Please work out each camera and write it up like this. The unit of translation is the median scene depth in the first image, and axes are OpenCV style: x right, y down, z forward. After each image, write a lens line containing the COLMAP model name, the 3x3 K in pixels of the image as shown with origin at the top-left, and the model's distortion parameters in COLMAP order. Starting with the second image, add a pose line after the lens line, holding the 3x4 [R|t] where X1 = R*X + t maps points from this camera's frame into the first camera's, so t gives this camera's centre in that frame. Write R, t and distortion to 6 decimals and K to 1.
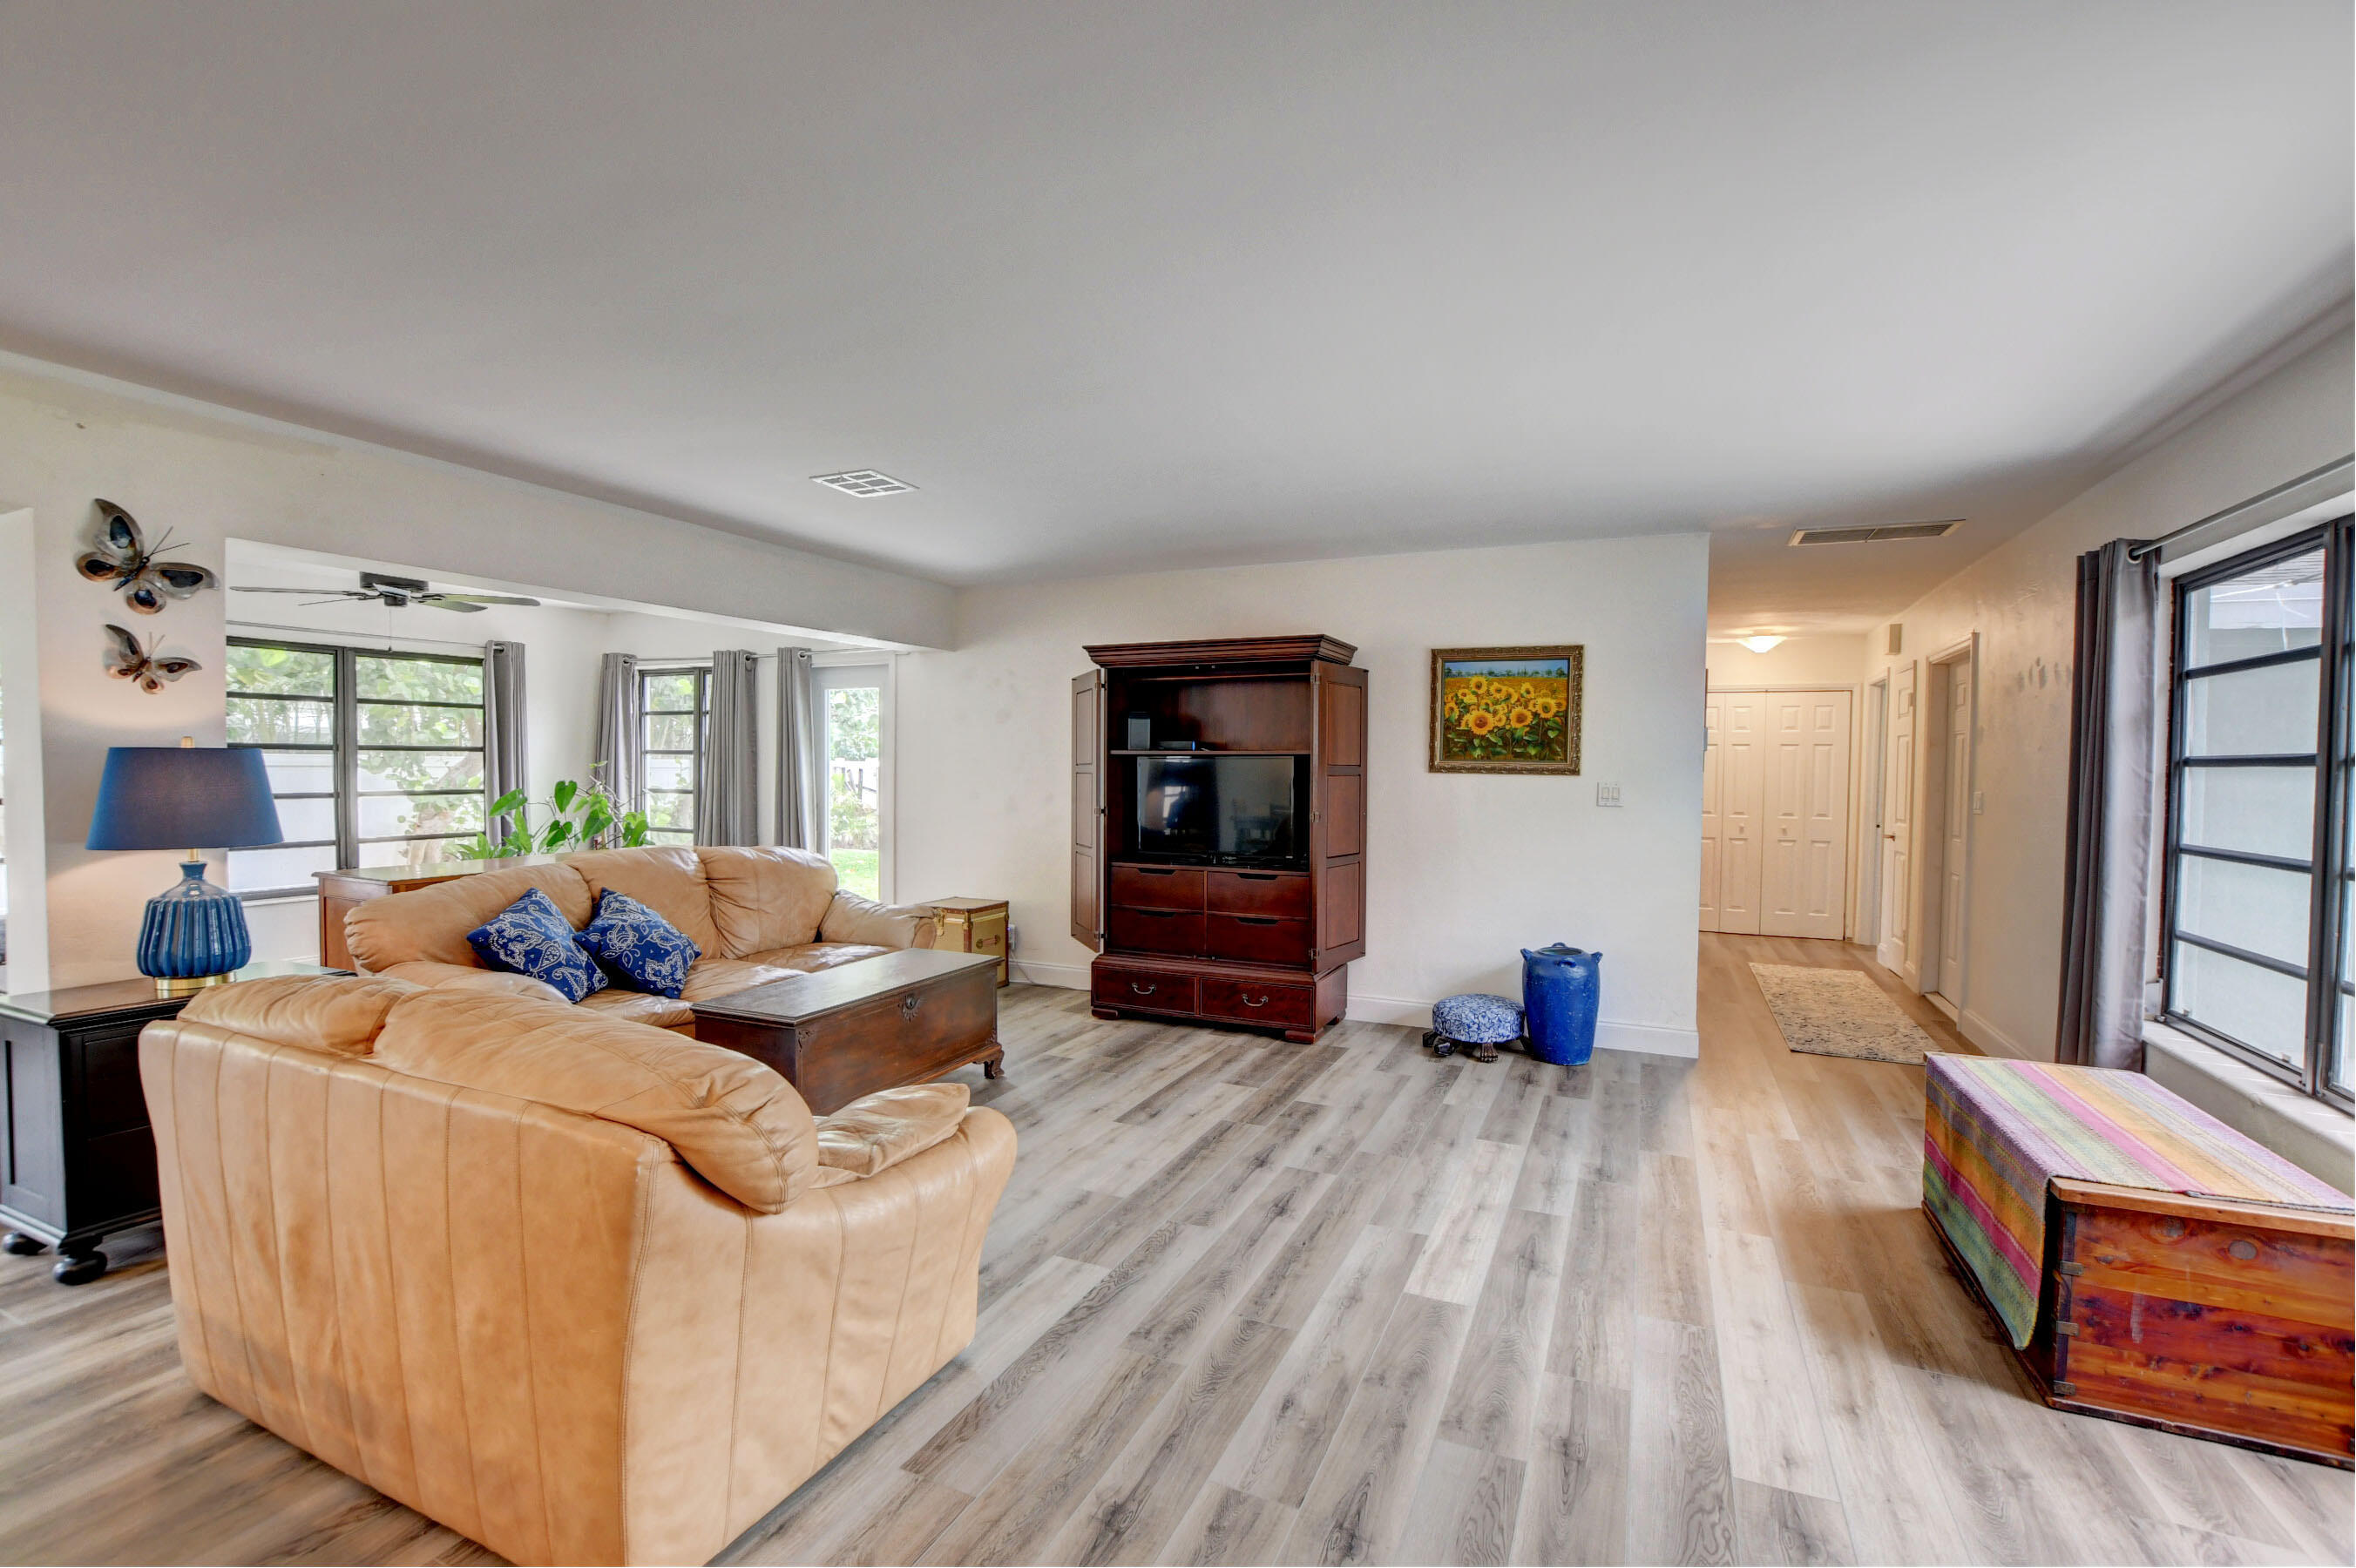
lens RADIAL K [[1027.1, 0, 1143.3], [0, 1027.1, 794.3], [0, 0, 1]] dist [0.016572, -0.009106]
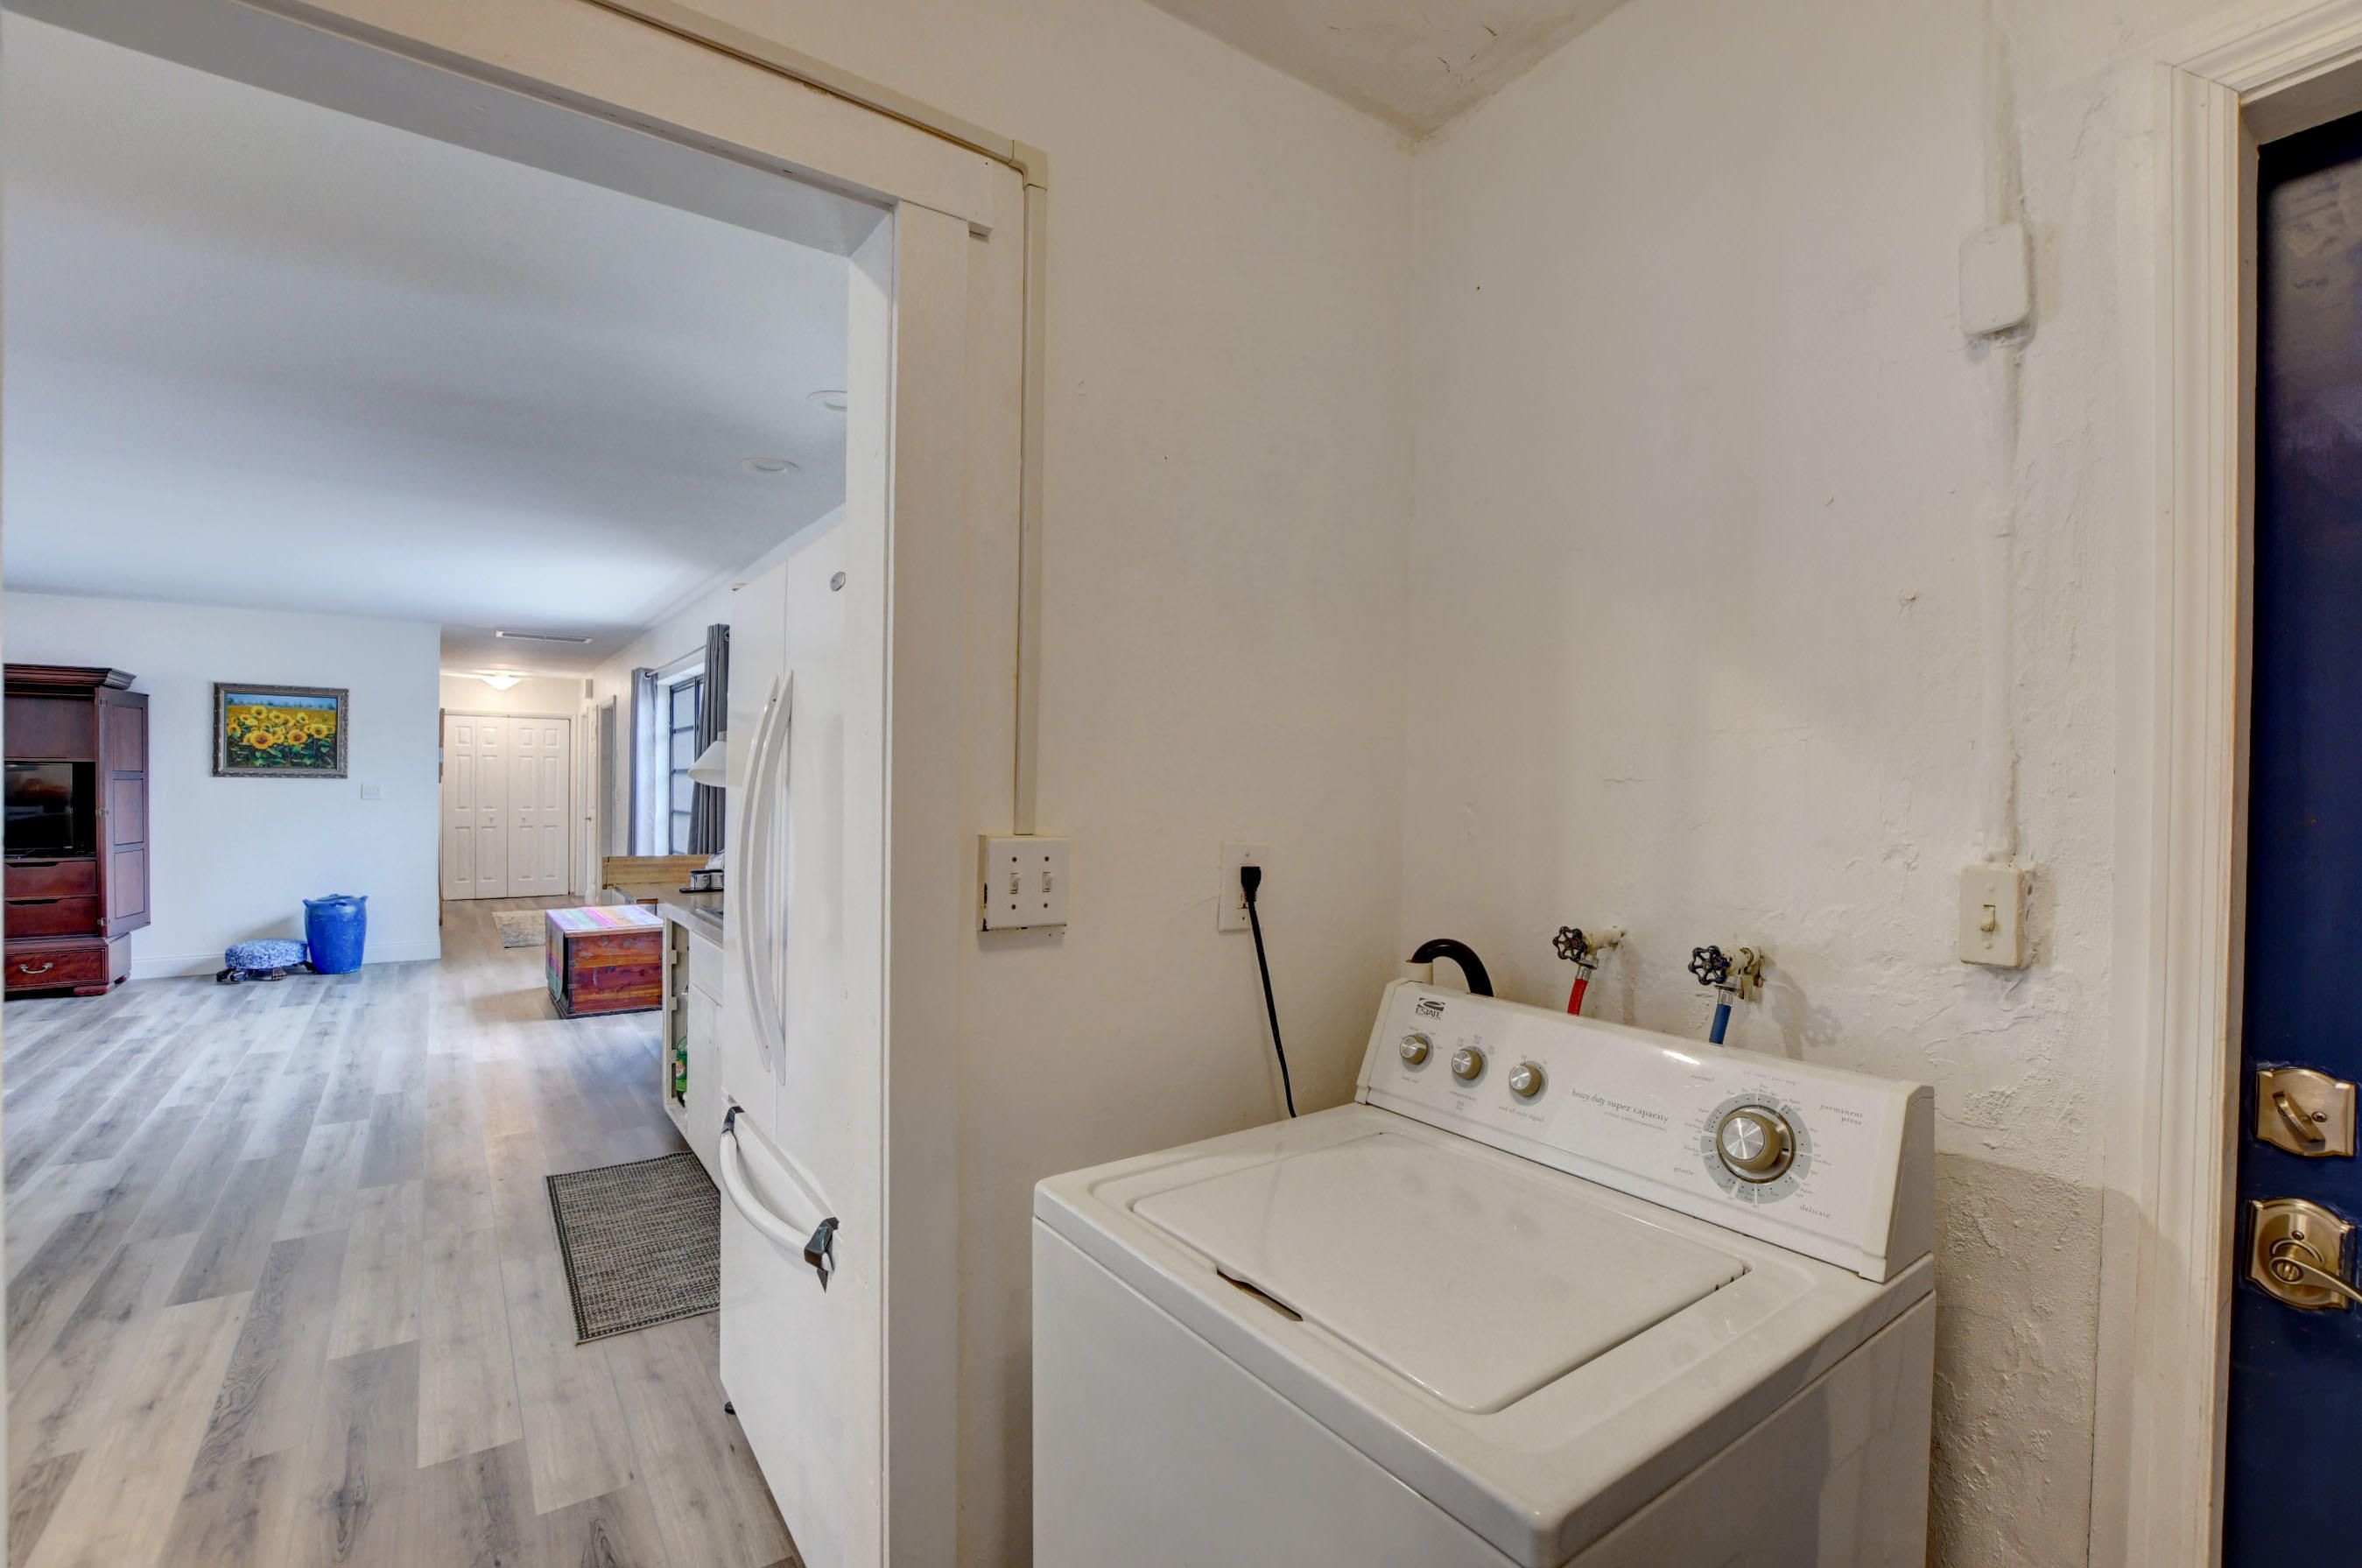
lens RADIAL K [[1029.8, 0, 1146.2], [0, 1029.8, 794.4], [0, 0, 1]] dist [0.016572, -0.009106]
pose [[0.488210, -0.013835, 0.872617, -0.301700], [0.021458, 0.999762, 0.003845, 0.021940], [-0.872463, 0.016848, 0.488390, -0.694085]]
